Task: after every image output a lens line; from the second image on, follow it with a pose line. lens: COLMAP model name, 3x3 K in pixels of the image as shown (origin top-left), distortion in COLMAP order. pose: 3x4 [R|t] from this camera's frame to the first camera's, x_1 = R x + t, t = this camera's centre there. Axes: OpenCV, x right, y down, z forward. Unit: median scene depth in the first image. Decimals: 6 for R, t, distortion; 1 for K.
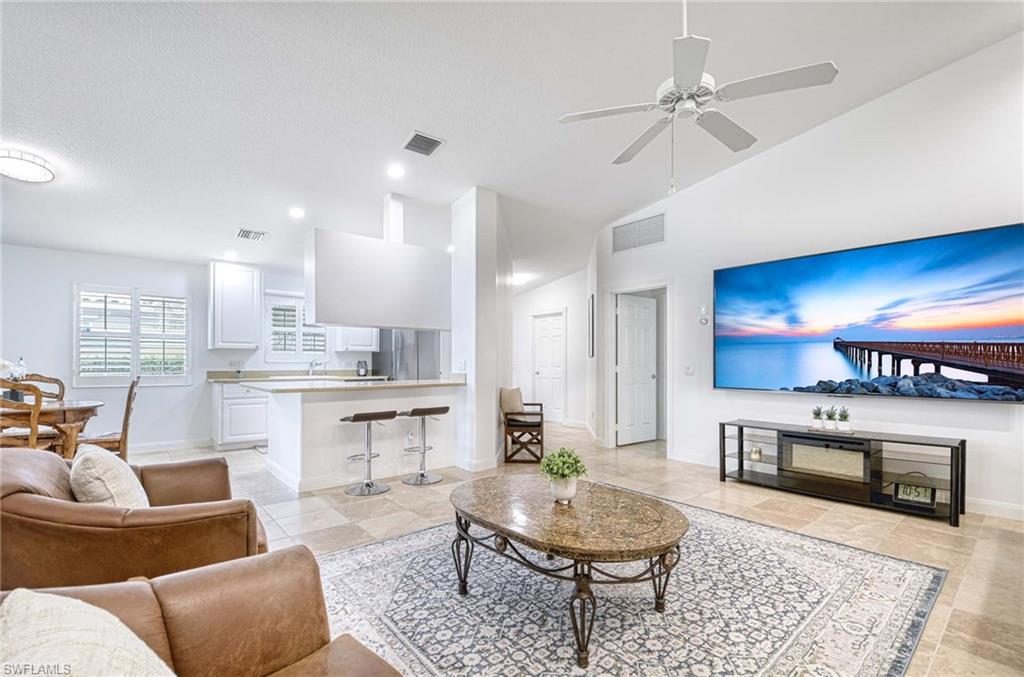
lens RADIAL K [[451.9, 0, 512.2], [0, 451.9, 360.5], [0, 0, 1]] dist [-0.004620, -0.000538]
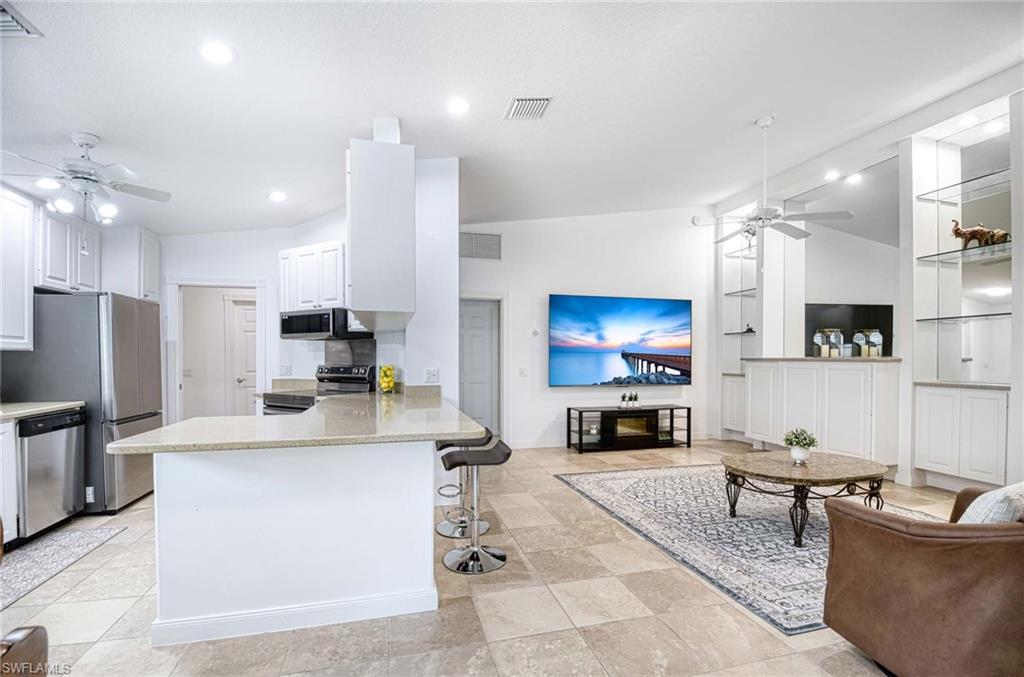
lens RADIAL K [[451.9, 0, 505.2], [0, 451.9, 364.4], [0, 0, 1]] dist [-0.004620, -0.000538]
pose [[0.445480, -0.015142, 0.895164, -0.918034], [-0.002170, 0.999836, 0.017993, -0.028120], [-0.895289, -0.009958, 0.445374, 0.647519]]
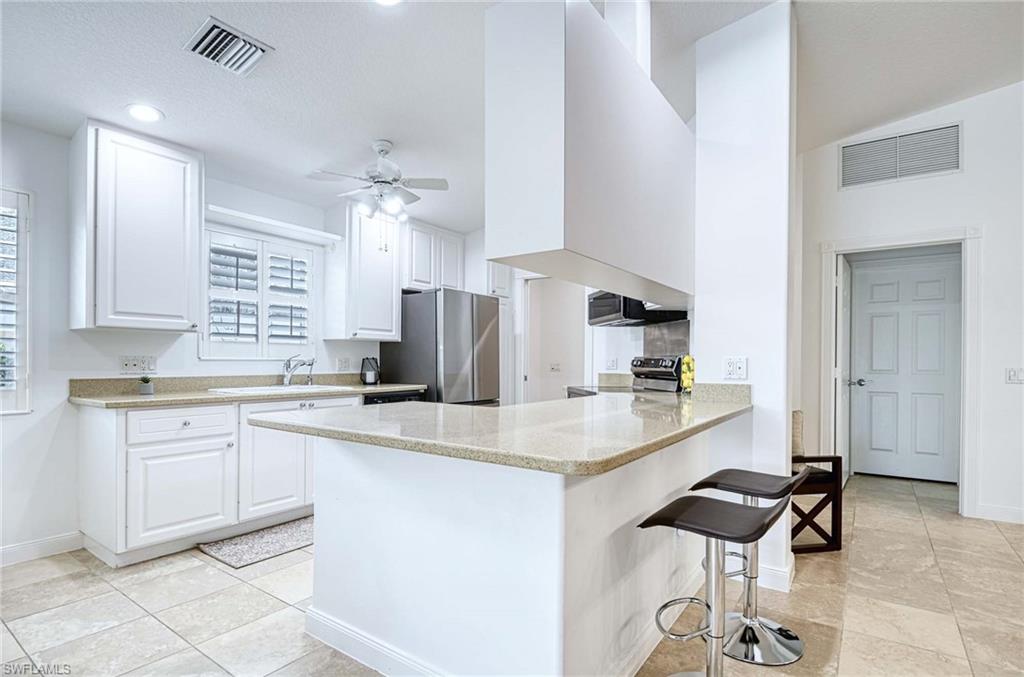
lens RADIAL K [[499.2, 0, 512.2], [0, 499.2, 362.3], [0, 0, 1]] dist [-0.006901, -0.002833]
pose [[0.969211, 0.002532, 0.246217, -0.574914], [-0.004814, 0.999951, 0.008666, 0.001061], [-0.246183, -0.009585, 0.969176, 0.649641]]
